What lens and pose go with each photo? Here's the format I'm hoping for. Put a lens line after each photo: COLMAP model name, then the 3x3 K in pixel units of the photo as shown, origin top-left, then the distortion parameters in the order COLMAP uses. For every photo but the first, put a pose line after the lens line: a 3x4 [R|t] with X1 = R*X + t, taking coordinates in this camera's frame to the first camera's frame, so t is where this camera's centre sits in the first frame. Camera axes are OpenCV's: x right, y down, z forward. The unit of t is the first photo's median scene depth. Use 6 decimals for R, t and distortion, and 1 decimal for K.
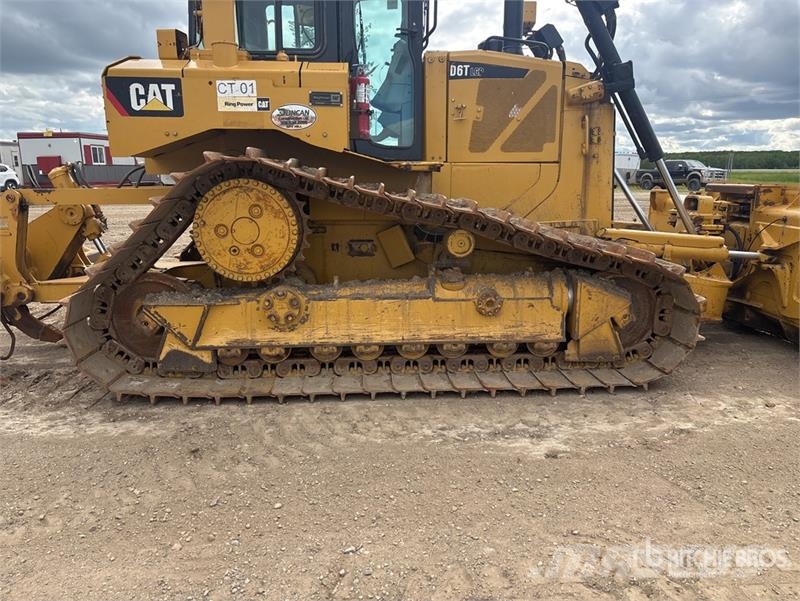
lens RADIAL K [[608.1, 0, 396.6], [0, 608.1, 296.1], [0, 0, 1]] dist [0.016746, -0.000969]
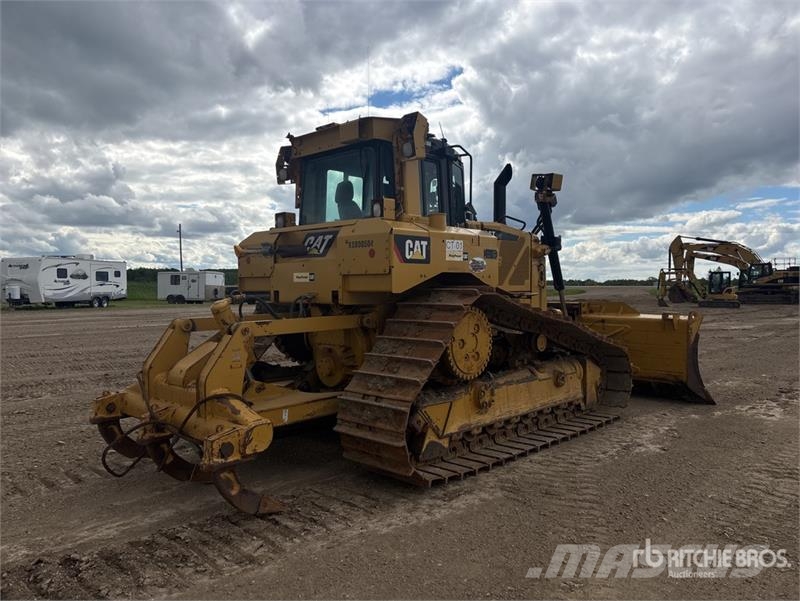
lens RADIAL K [[612.0, 0, 395.3], [0, 612.0, 282.5], [0, 0, 1]] dist [0.032336, -0.008993]
pose [[0.740003, -0.000701, 0.672603, -1.300195], [0.139472, 0.978424, -0.152429, -0.051838], [-0.657984, 0.206607, 0.724135, 0.059029]]
